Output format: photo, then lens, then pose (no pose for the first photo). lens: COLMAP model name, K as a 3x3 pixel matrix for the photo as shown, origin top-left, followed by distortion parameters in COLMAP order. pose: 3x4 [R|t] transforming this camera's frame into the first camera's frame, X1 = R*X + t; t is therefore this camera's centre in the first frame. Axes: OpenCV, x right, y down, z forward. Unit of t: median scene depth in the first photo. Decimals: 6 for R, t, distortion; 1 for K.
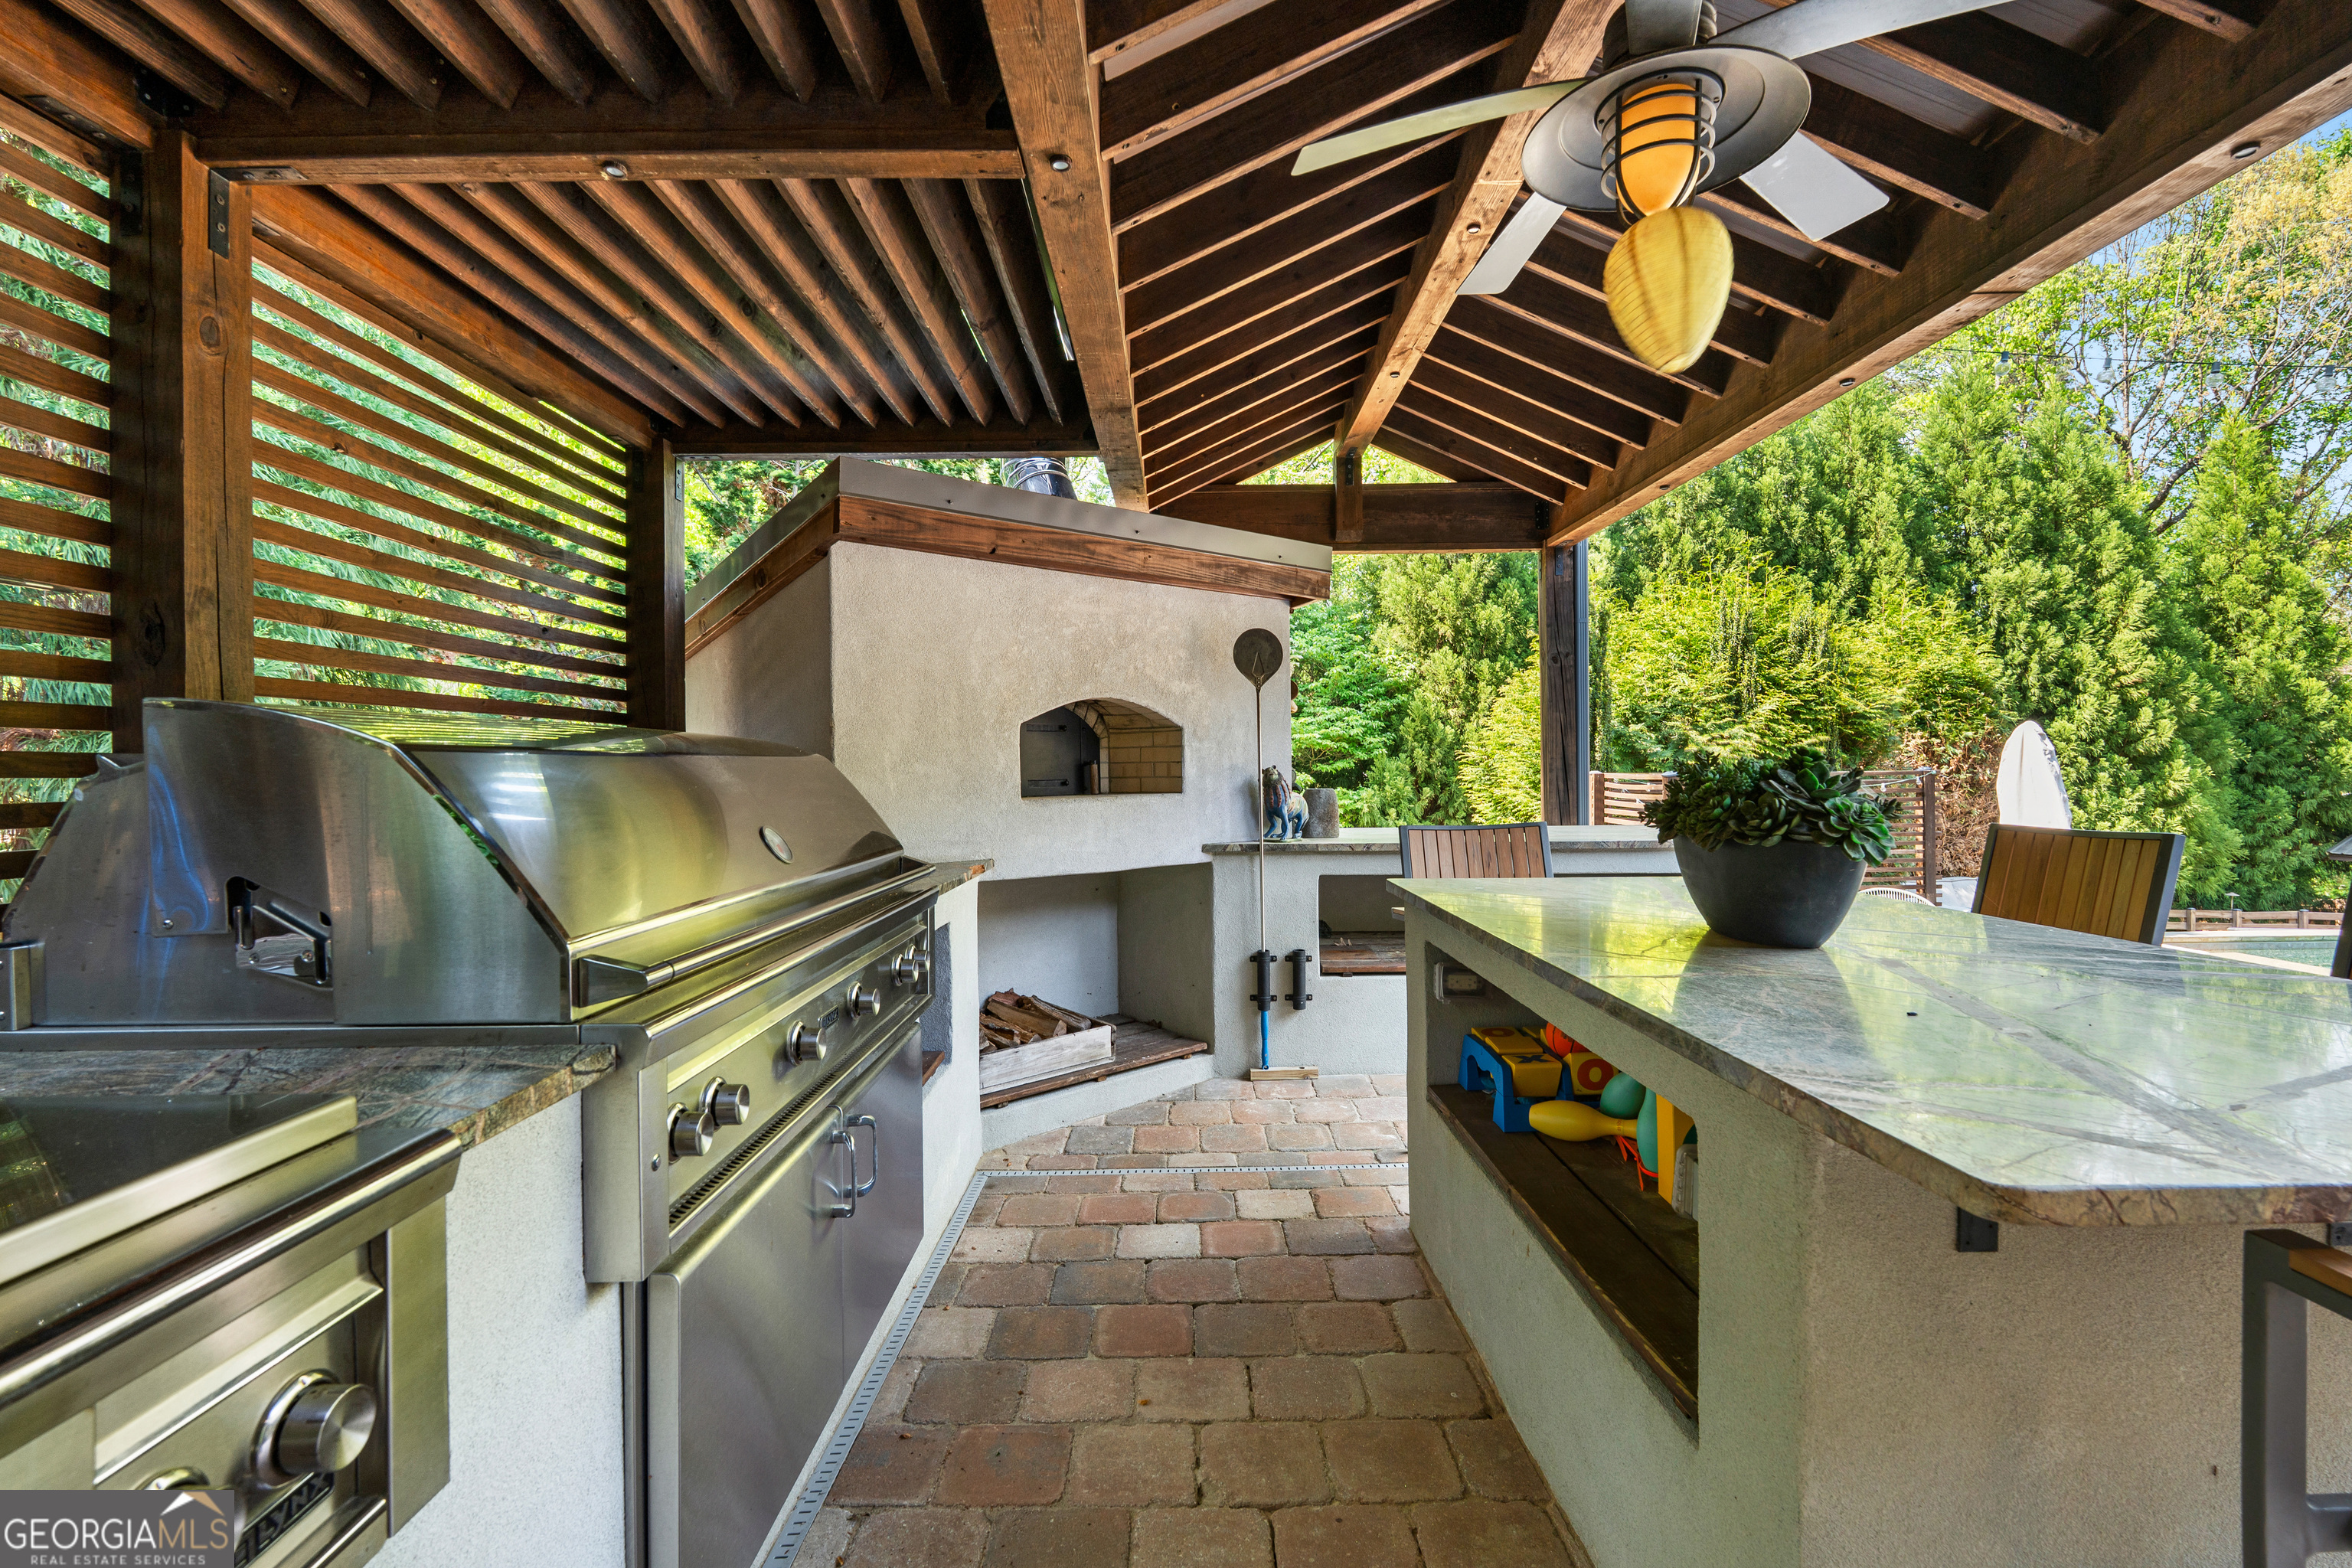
lens RADIAL K [[1028.5, 0, 1188.0], [0, 1028.5, 790.4], [0, 0, 1]] dist [-0.009095, 0.002399]
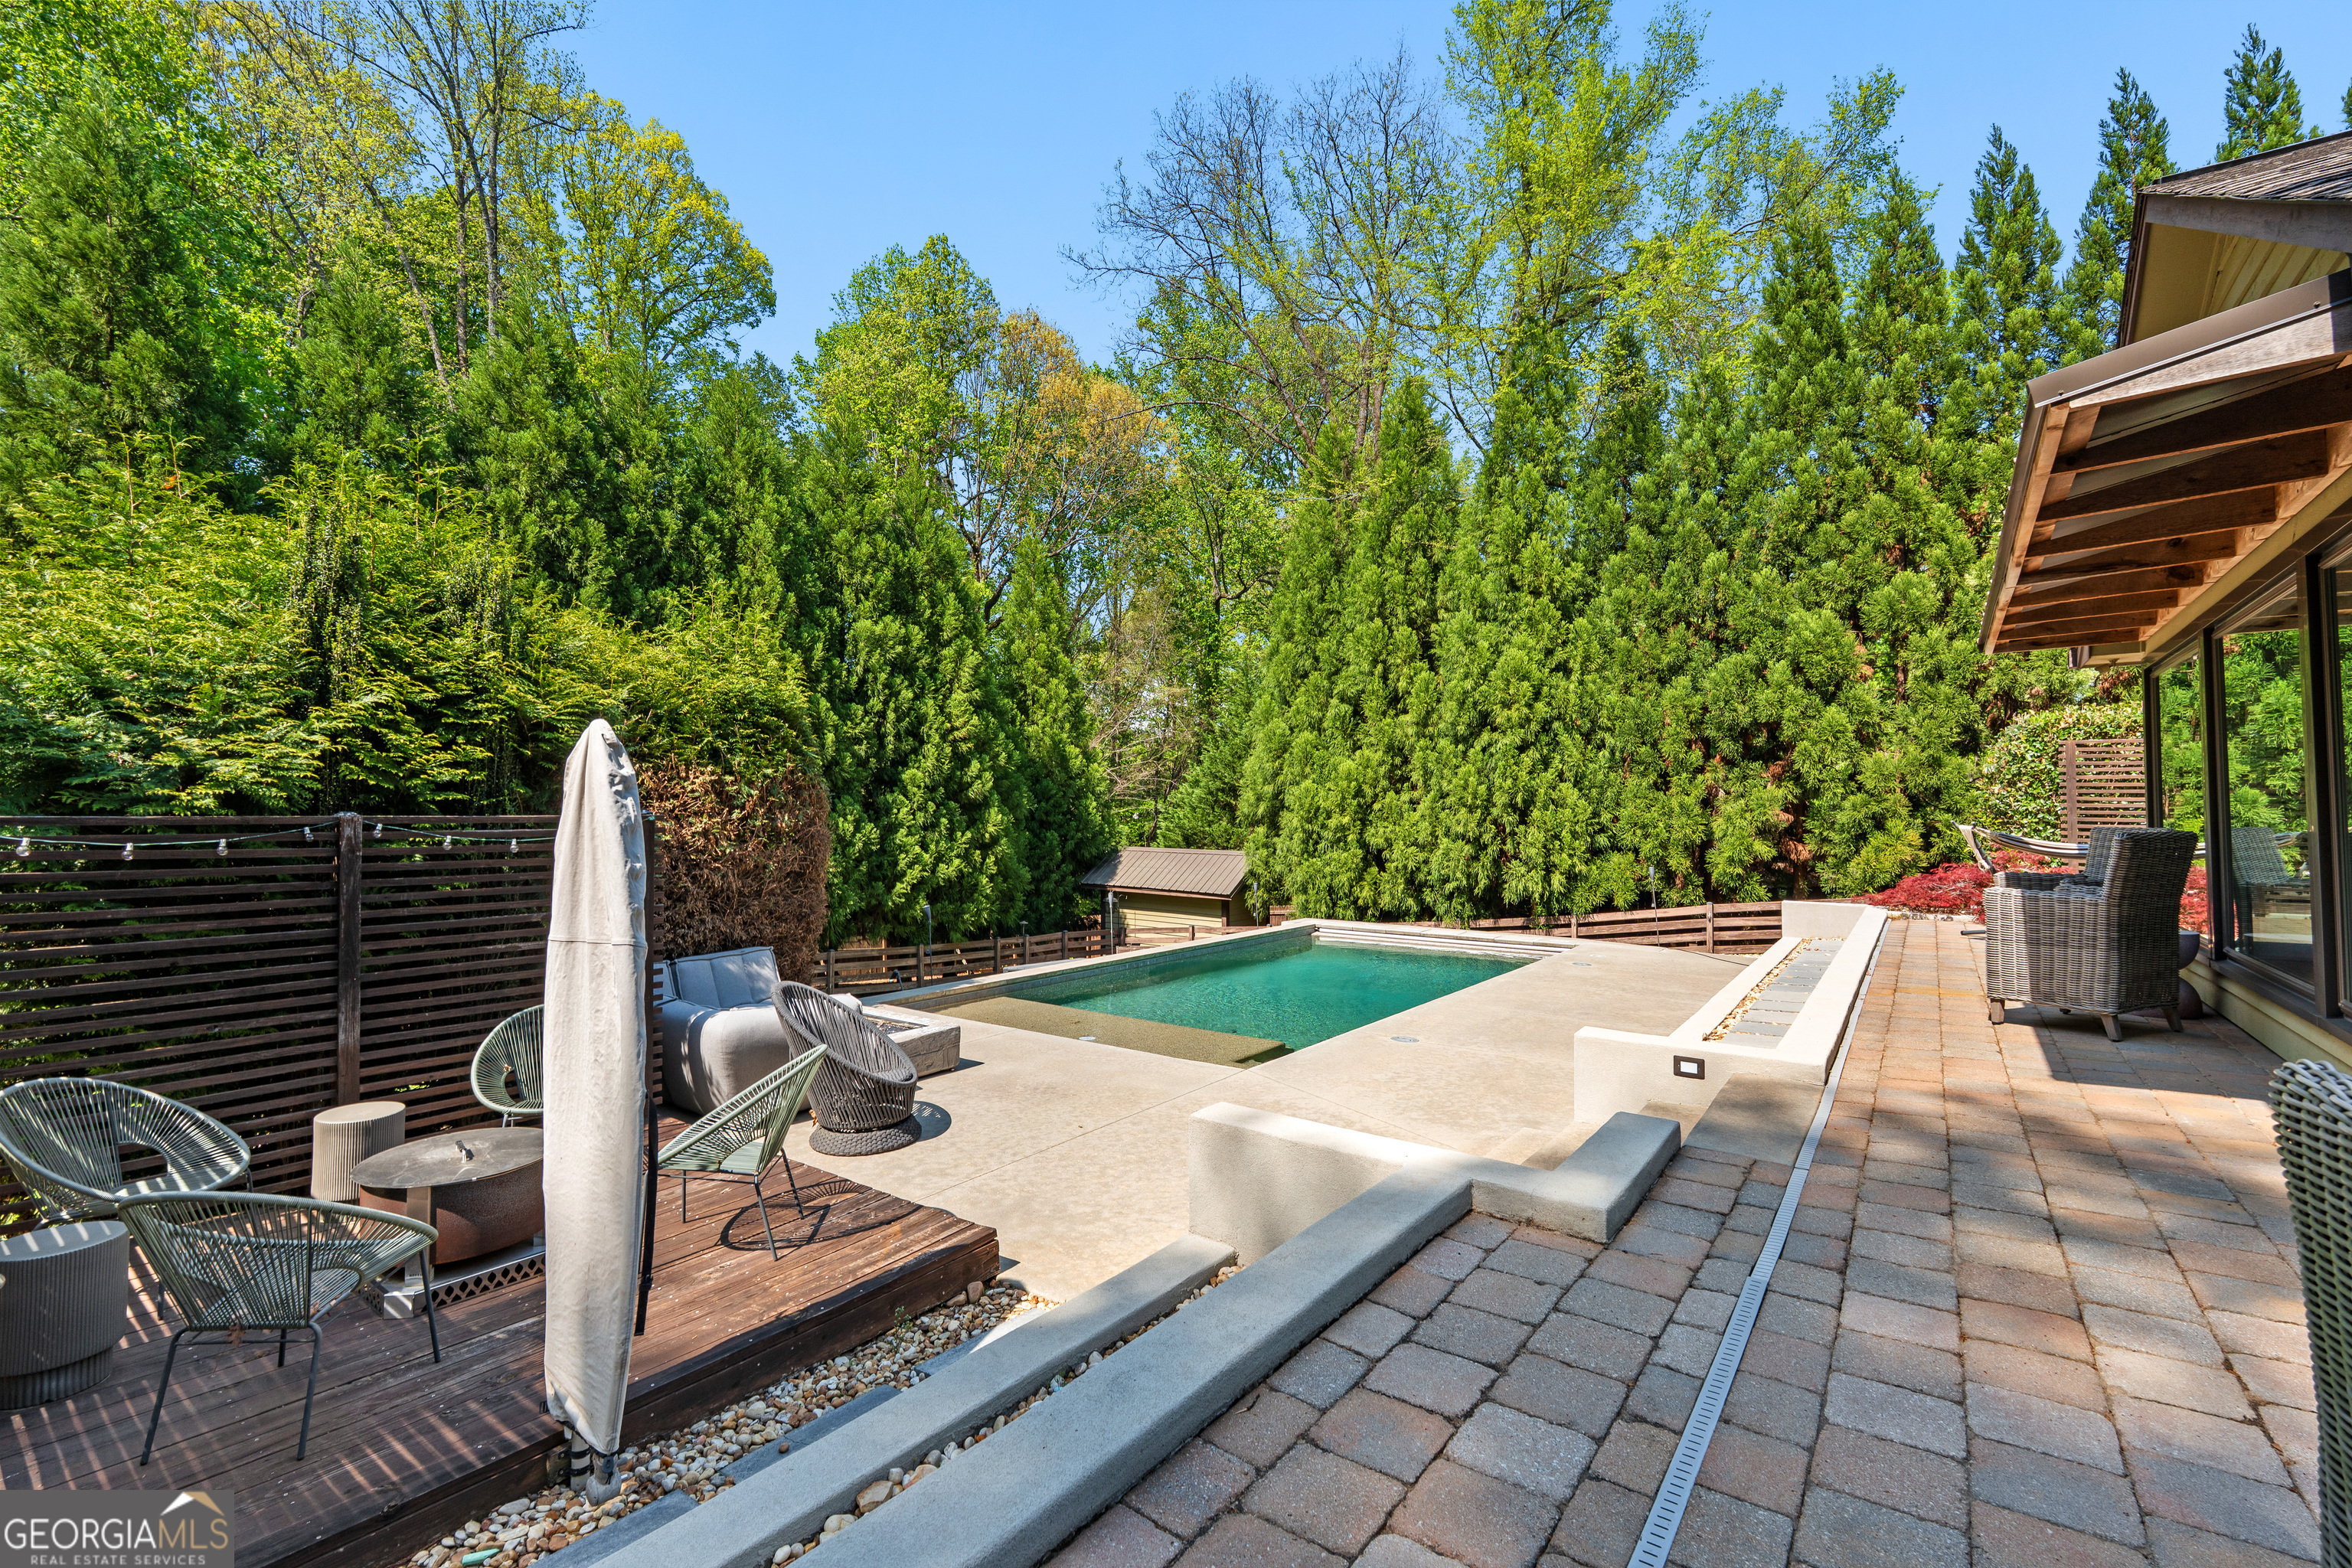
lens RADIAL K [[1028.5, 0, 1165.8], [0, 1028.5, 786.4], [0, 0, 1]] dist [-0.009095, 0.002399]
pose [[0.612042, 0.033041, 0.790134, 0.169067], [0.001175, 0.999088, -0.042689, -0.004111], [-0.790824, 0.027056, 0.611445, 0.134133]]
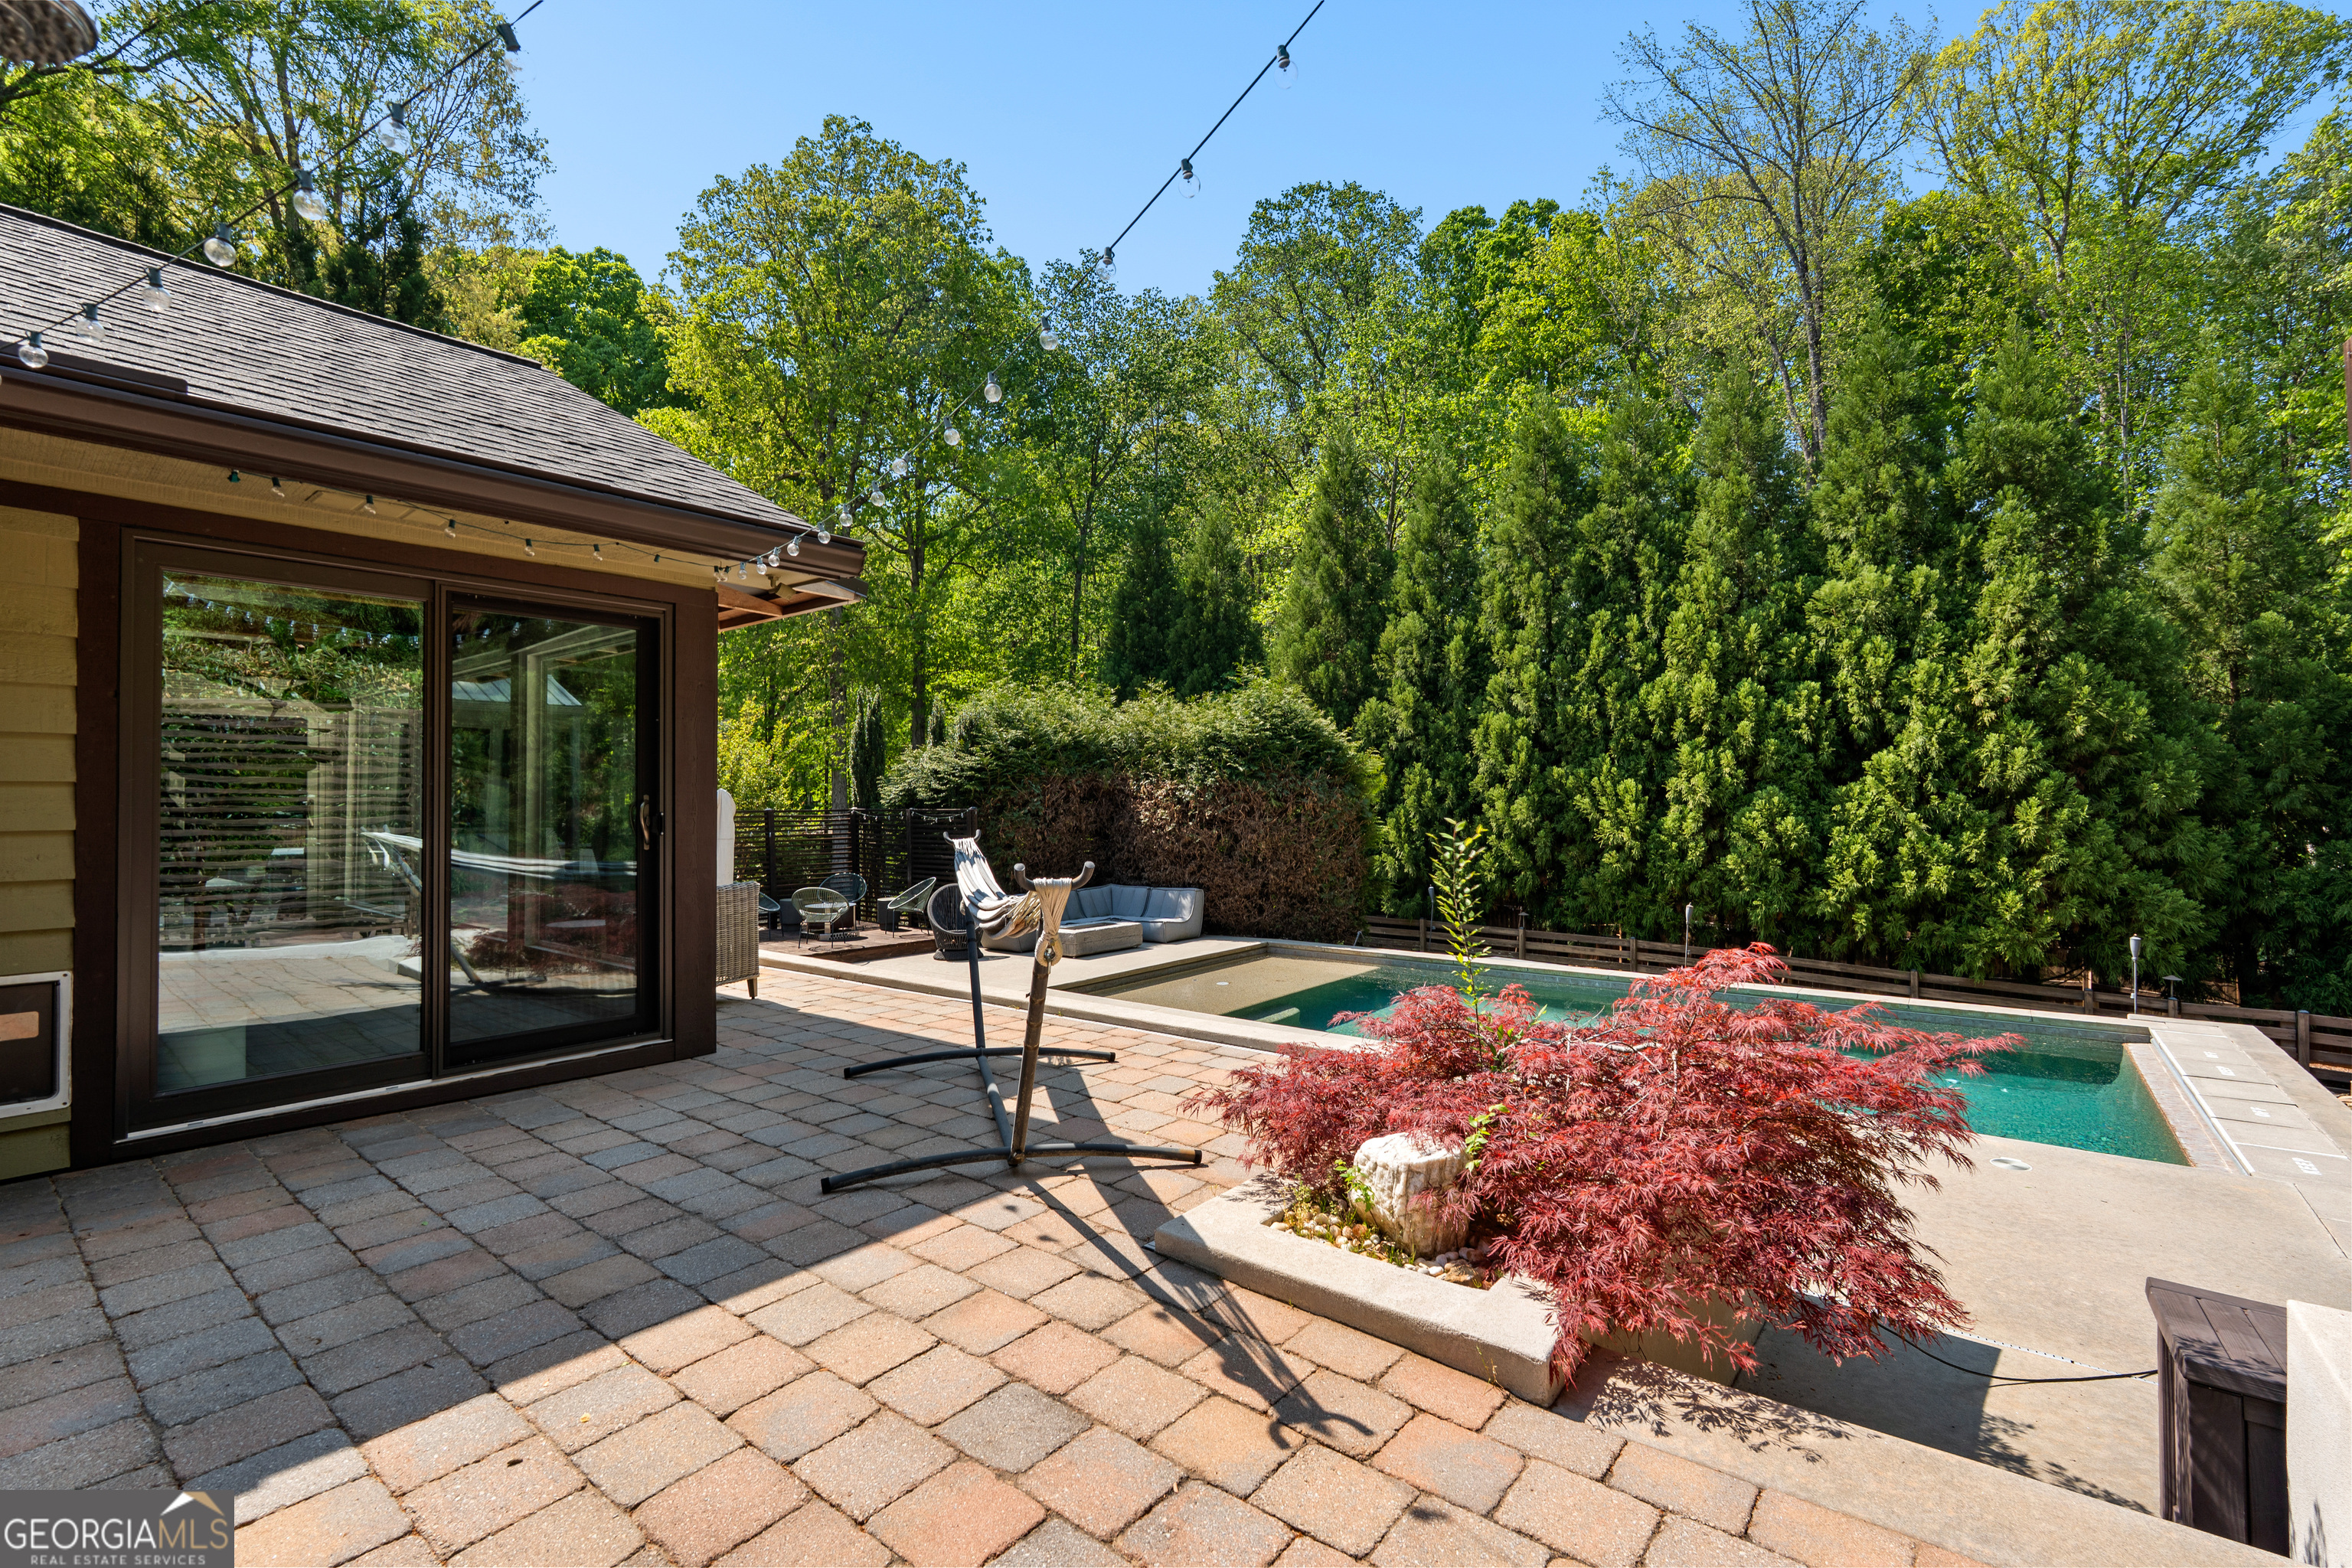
lens RADIAL K [[1028.5, 0, 1167.3], [0, 1028.5, 769.8], [0, 0, 1]] dist [-0.009095, 0.002399]
pose [[0.770838, -0.009141, -0.636966, 0.928761], [-0.014906, 0.999364, -0.032381, -0.014813], [0.636857, 0.034455, 0.770212, -0.048113]]
